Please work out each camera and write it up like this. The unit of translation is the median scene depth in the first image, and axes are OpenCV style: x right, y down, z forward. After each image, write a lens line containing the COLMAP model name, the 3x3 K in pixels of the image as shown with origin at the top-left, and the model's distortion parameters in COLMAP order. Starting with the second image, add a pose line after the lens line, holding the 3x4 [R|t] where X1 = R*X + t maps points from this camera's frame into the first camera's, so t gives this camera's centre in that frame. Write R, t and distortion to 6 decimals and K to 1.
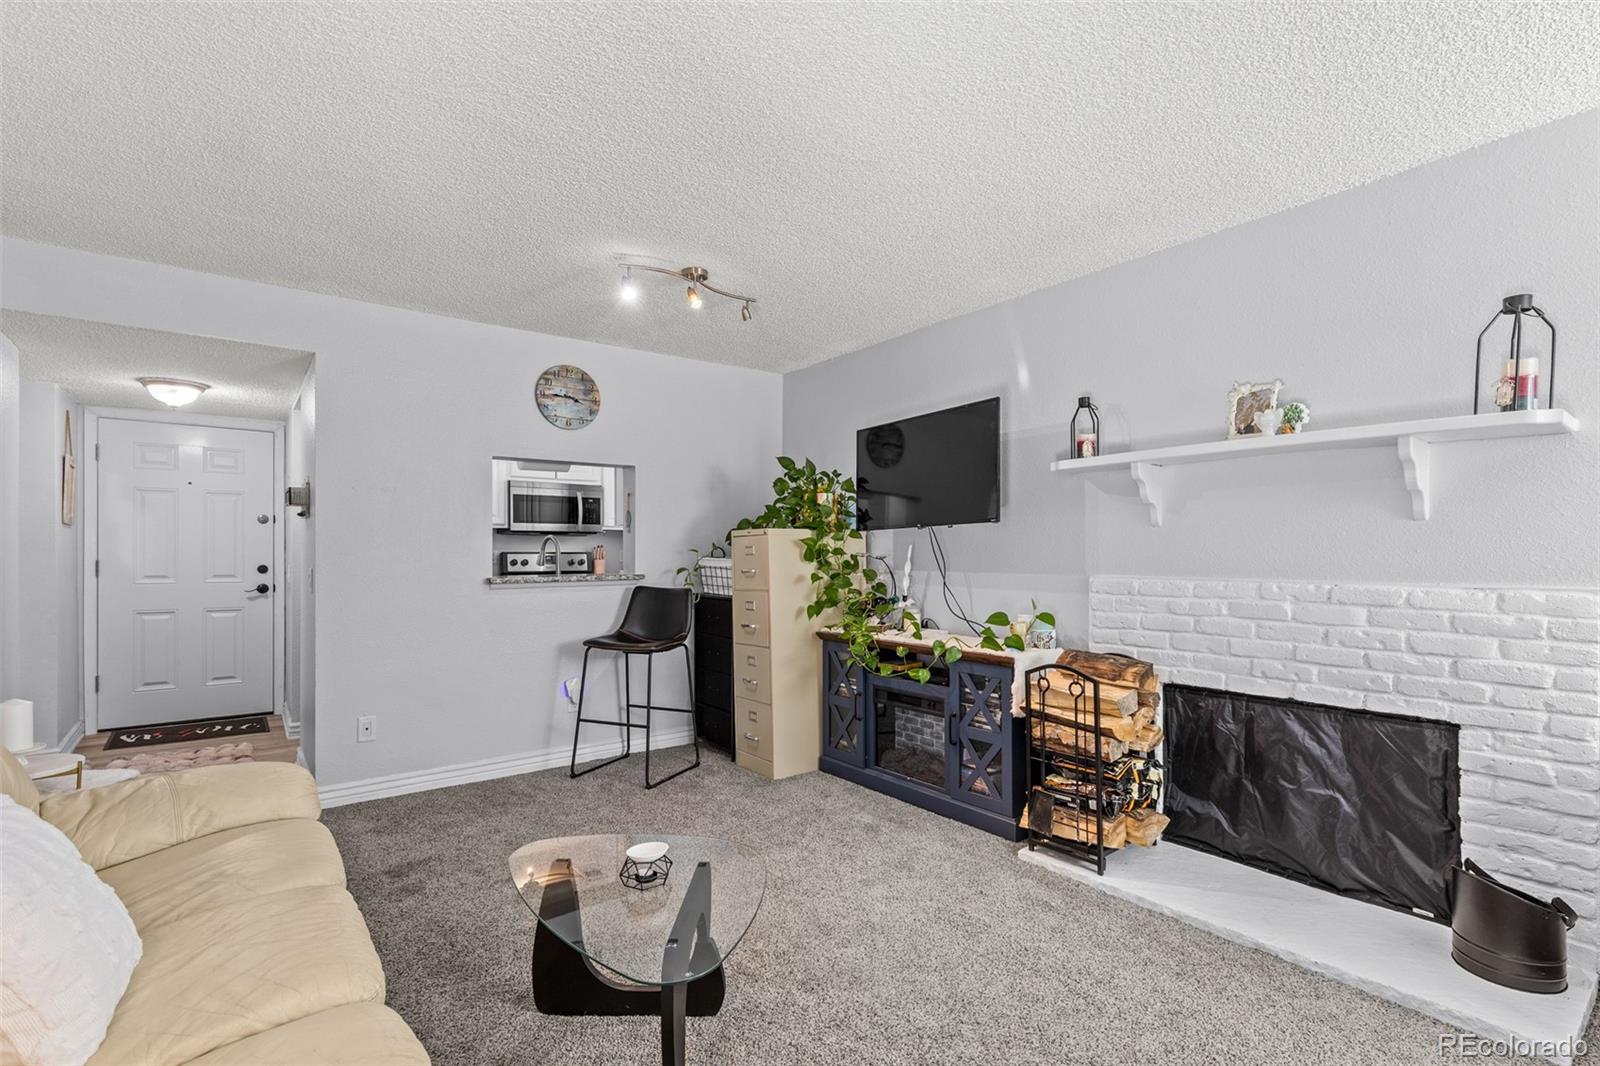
lens RADIAL K [[720.3, 0, 779.3], [0, 720.3, 552.4], [0, 0, 1]] dist [0.014920, -0.000774]
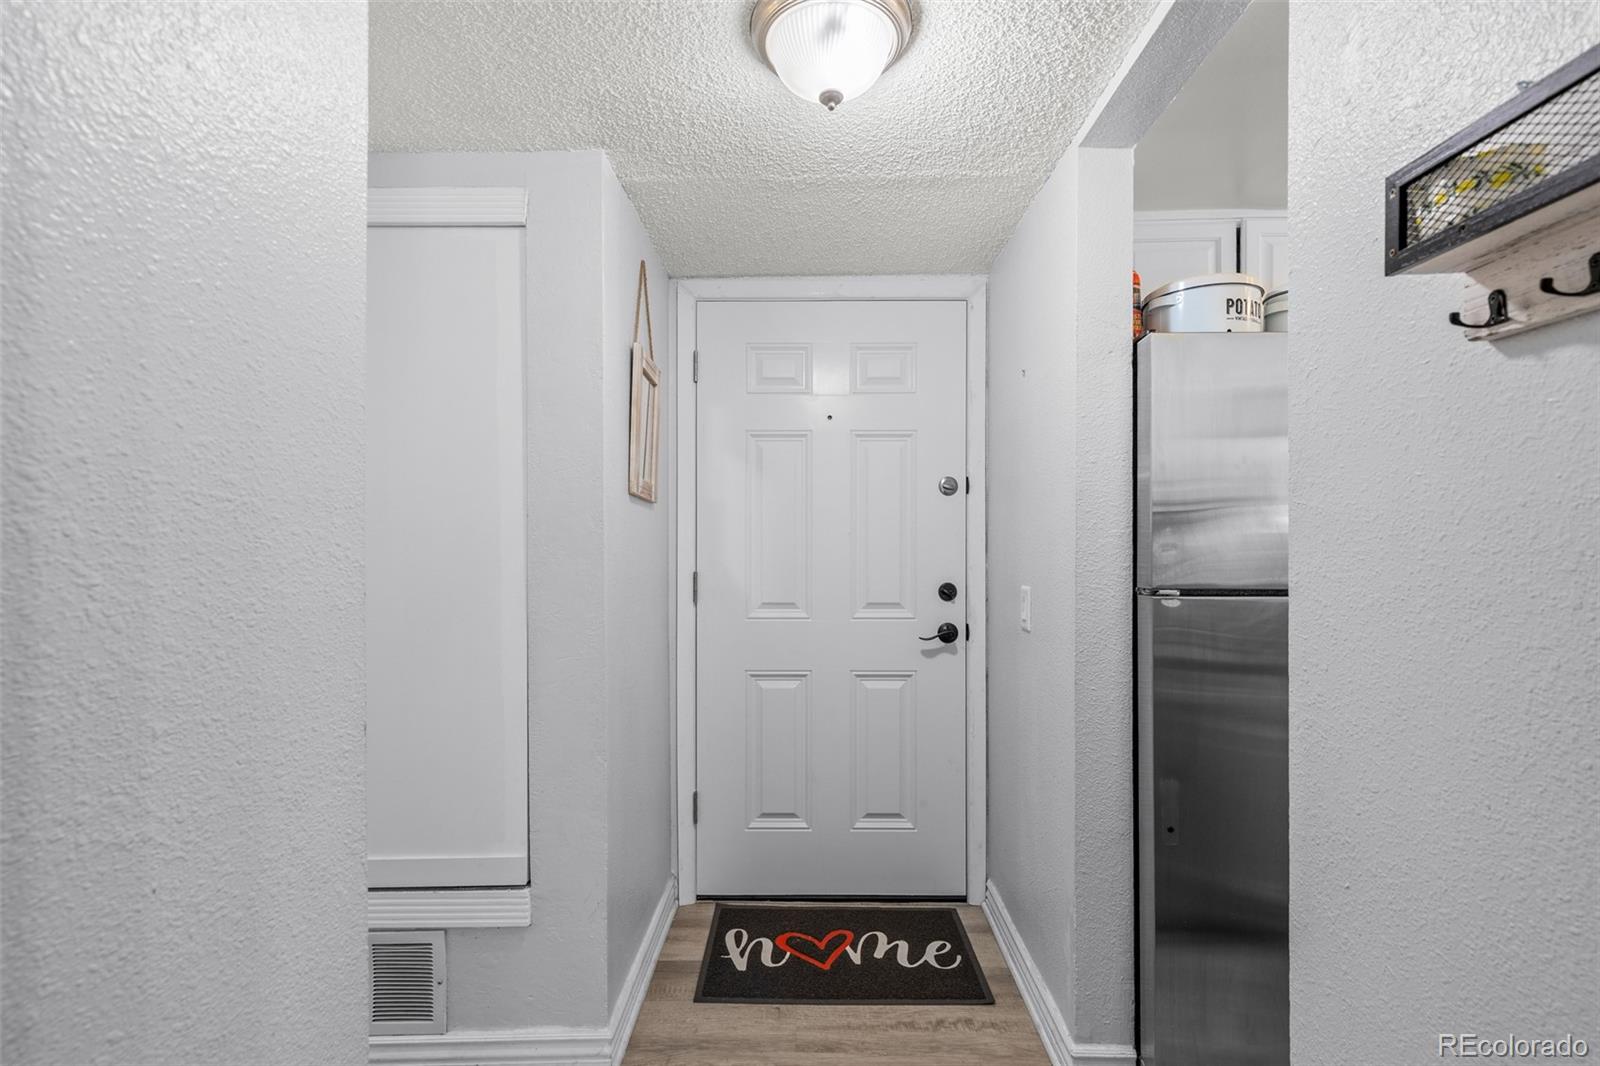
lens RADIAL K [[720.3, 0, 802.3], [0, 720.3, 541.8], [0, 0, 1]] dist [0.014920, -0.000774]
pose [[0.796254, -0.008090, -0.604908, -0.535282], [0.001223, 0.999930, -0.011764, -0.004452], [0.604961, 0.008628, 0.796208, 0.605224]]
